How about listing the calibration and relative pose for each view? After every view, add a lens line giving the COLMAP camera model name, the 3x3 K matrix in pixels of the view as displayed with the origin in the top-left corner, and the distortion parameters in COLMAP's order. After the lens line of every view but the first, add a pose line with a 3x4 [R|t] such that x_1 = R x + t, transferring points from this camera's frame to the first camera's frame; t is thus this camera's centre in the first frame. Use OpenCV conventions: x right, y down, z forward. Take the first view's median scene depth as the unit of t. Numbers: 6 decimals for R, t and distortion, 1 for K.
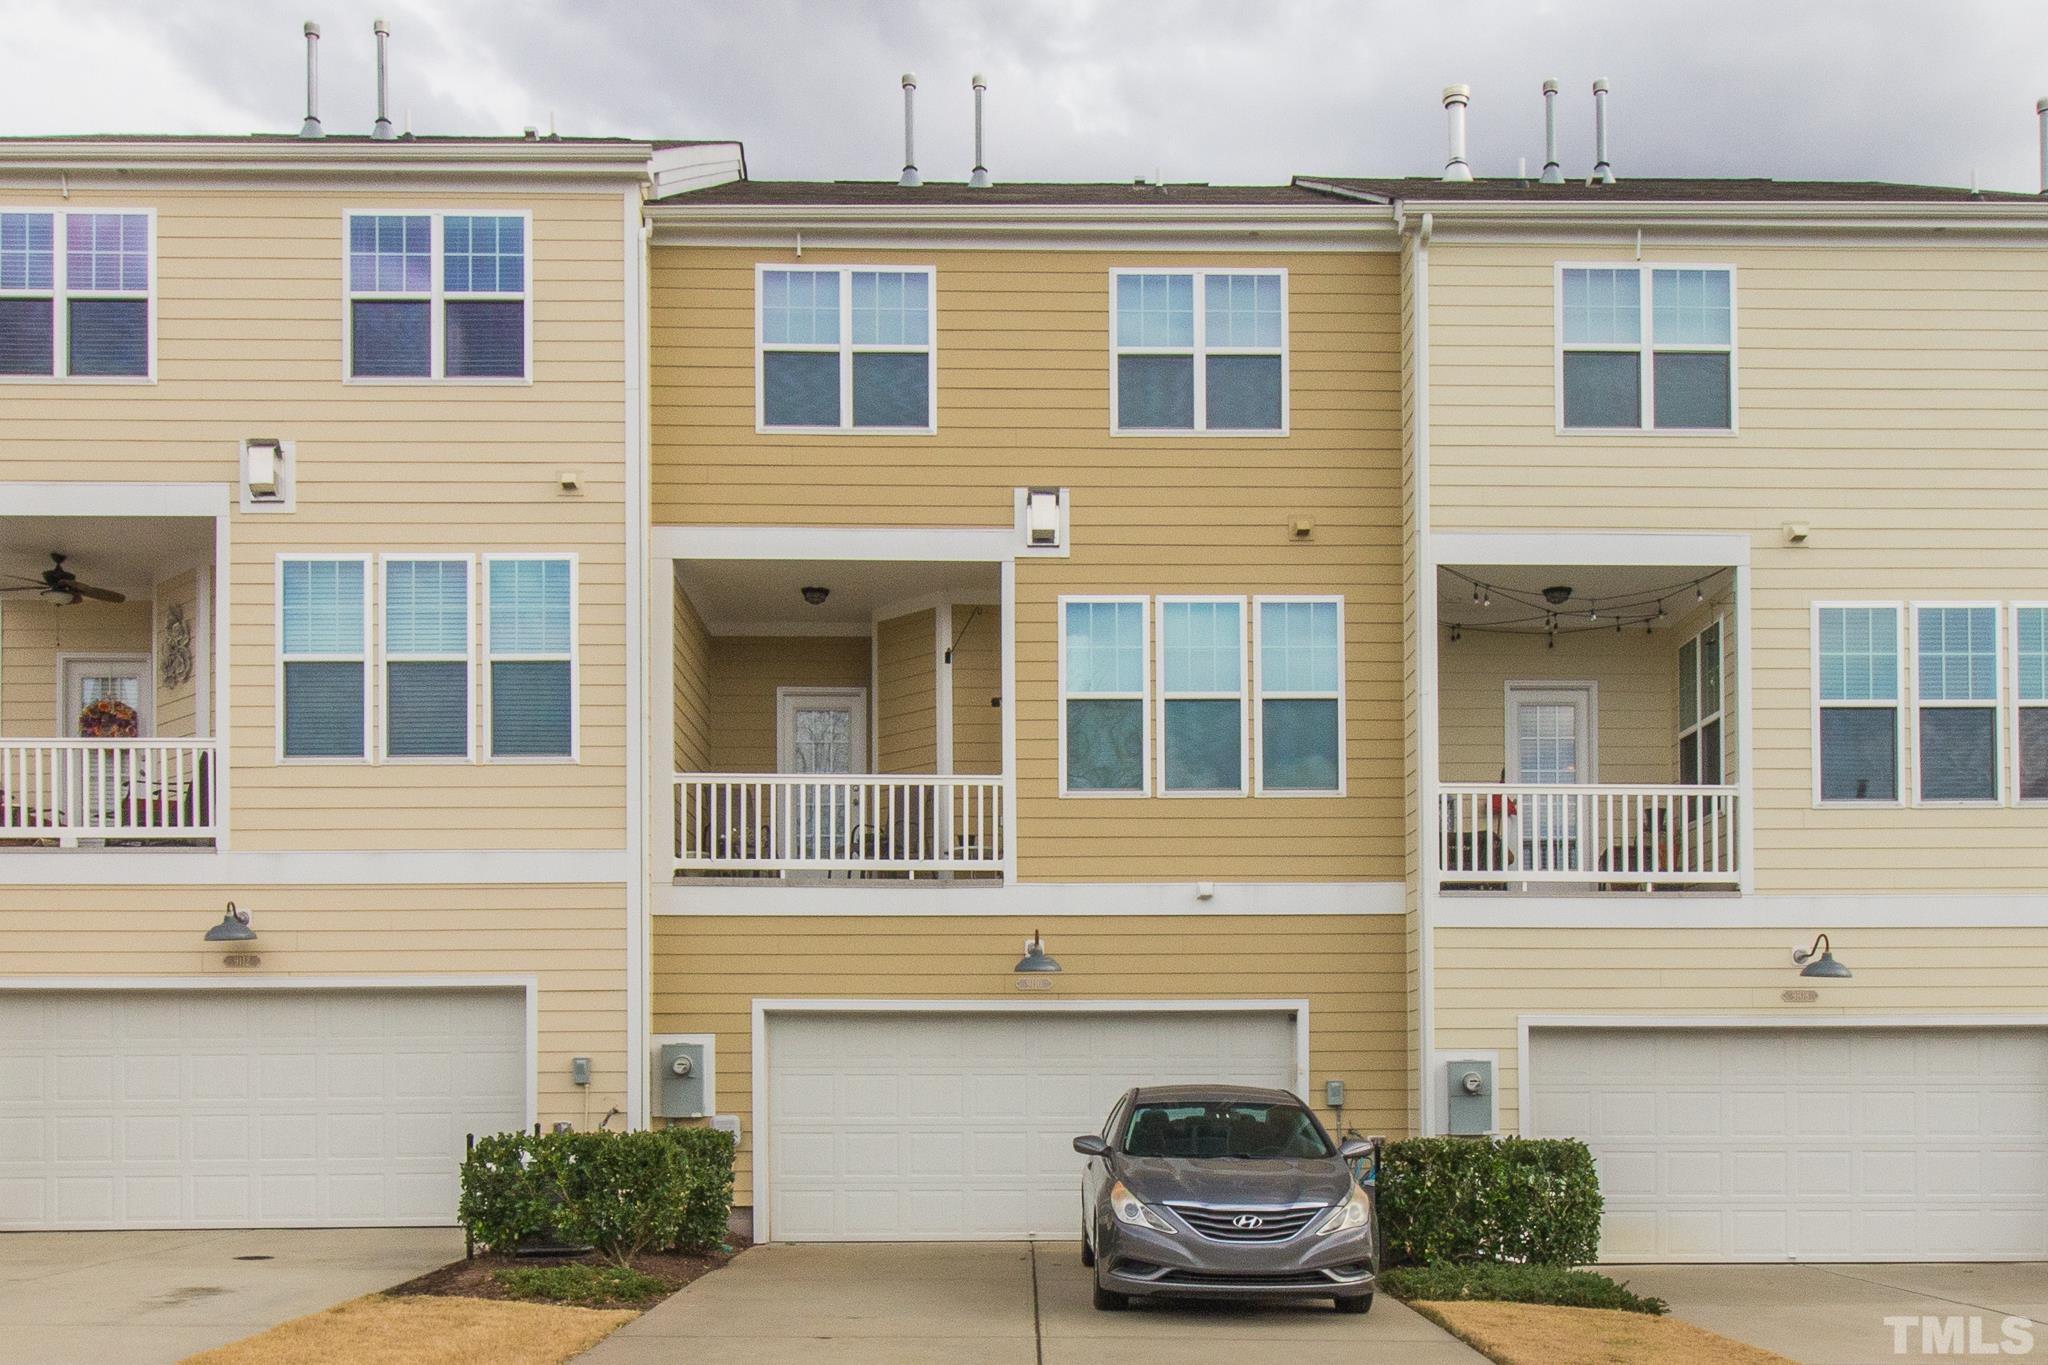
lens RADIAL K [[1123.2, 0, 1024.0], [0, 1123.2, 682.5], [0, 0, 1]] dist [0.002170, 0.000463]
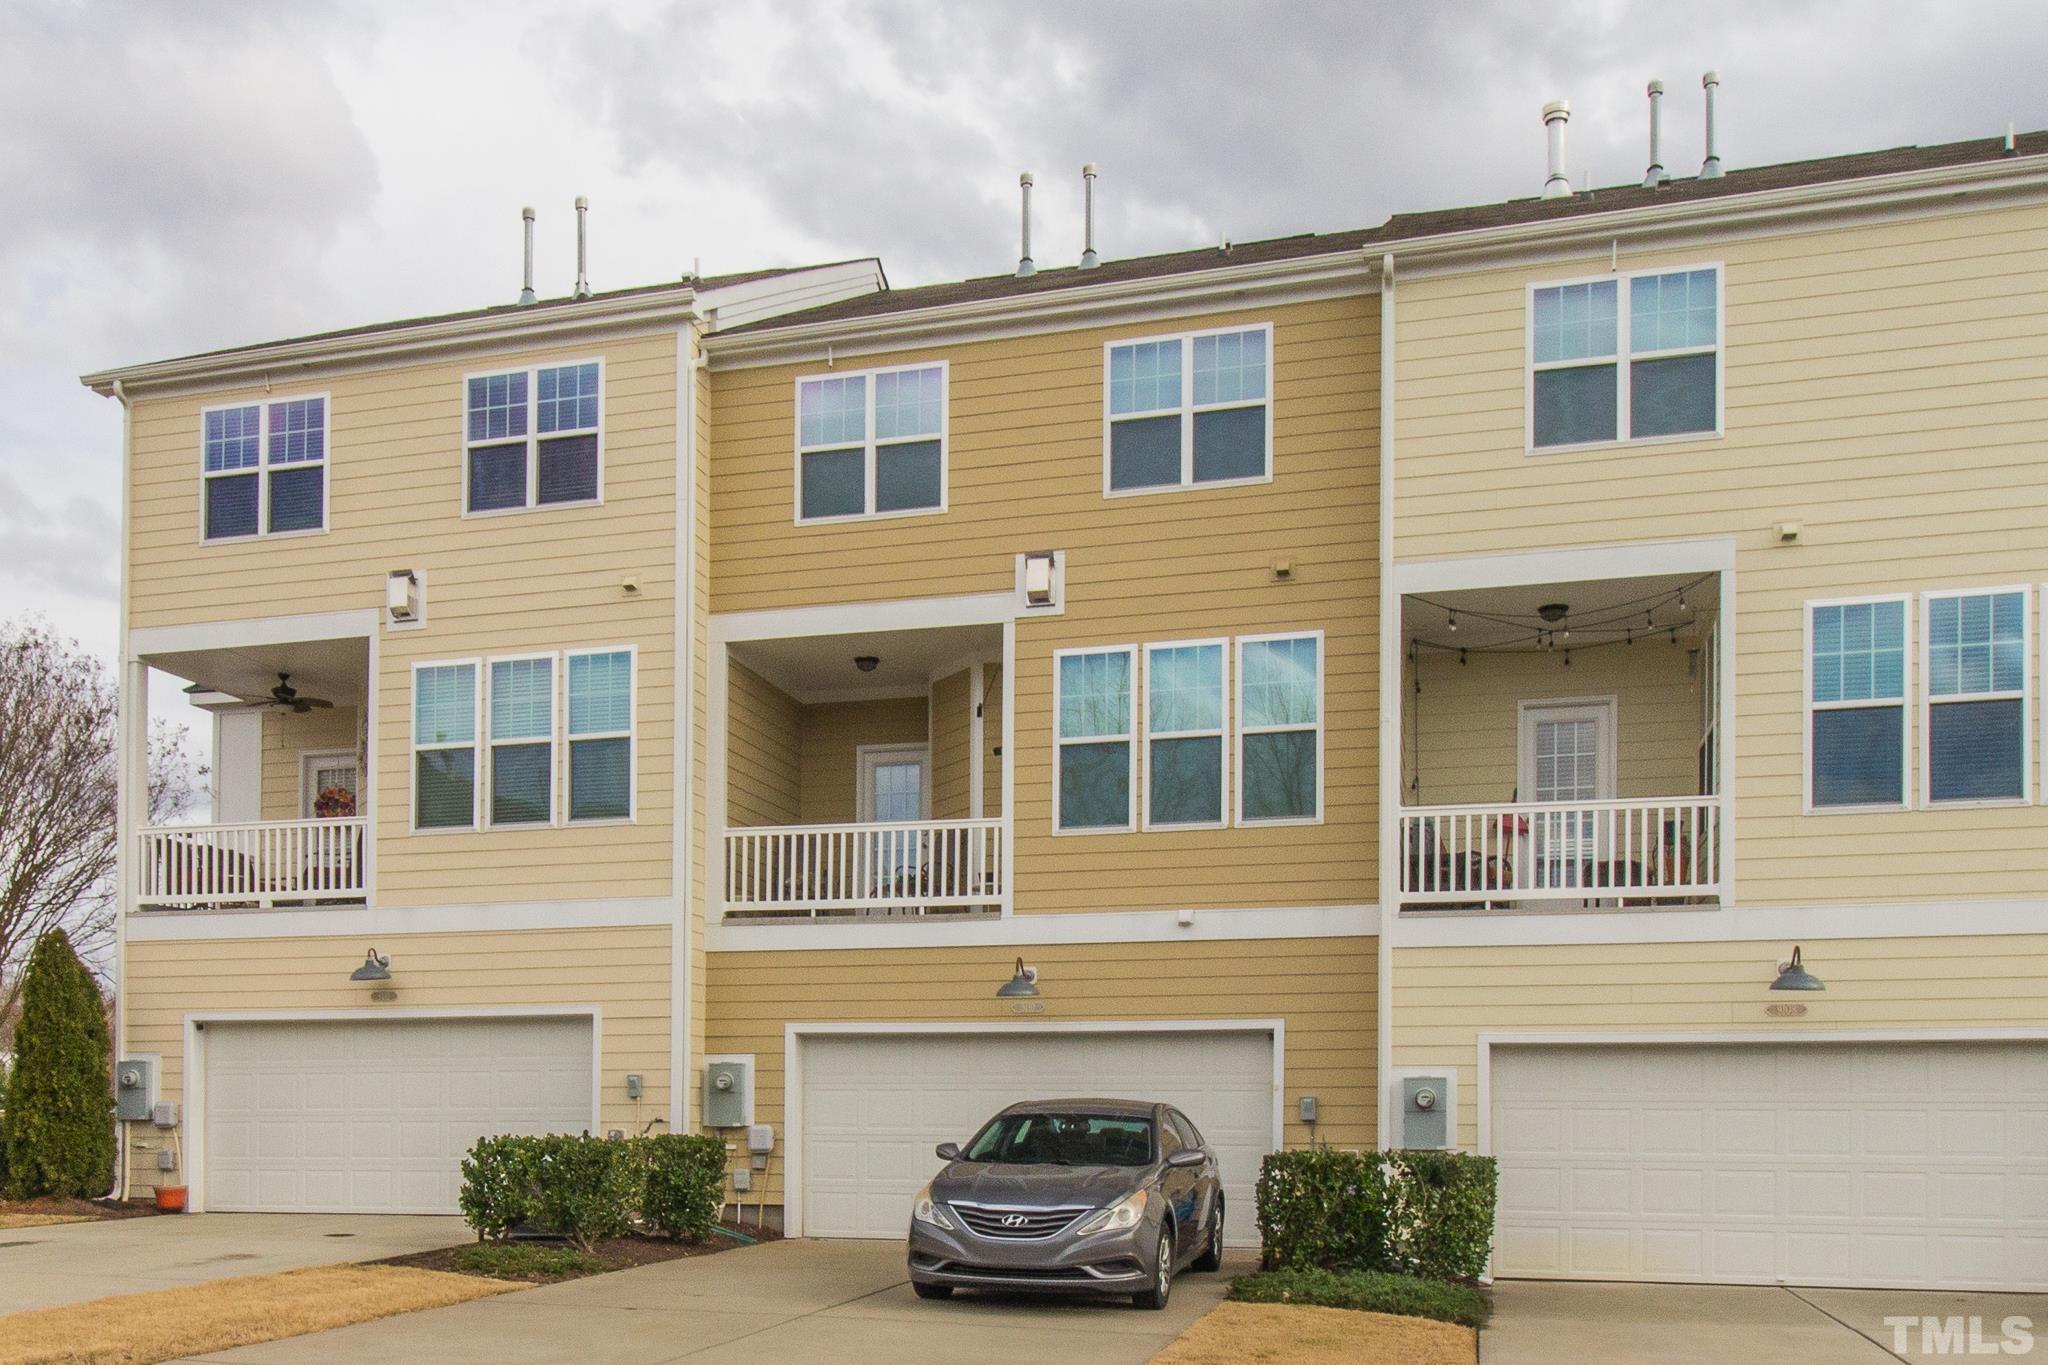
lens RADIAL K [[1048.2, 0, 1024.0], [0, 1048.2, 719.2], [0, 0, 1]] dist [0.002112, -0.000240]
pose [[0.982193, -0.060726, -0.177792, 0.187461], [0.059455, 0.998153, -0.012473, 0.000607], [0.178221, 0.001681, 0.983989, -0.005802]]
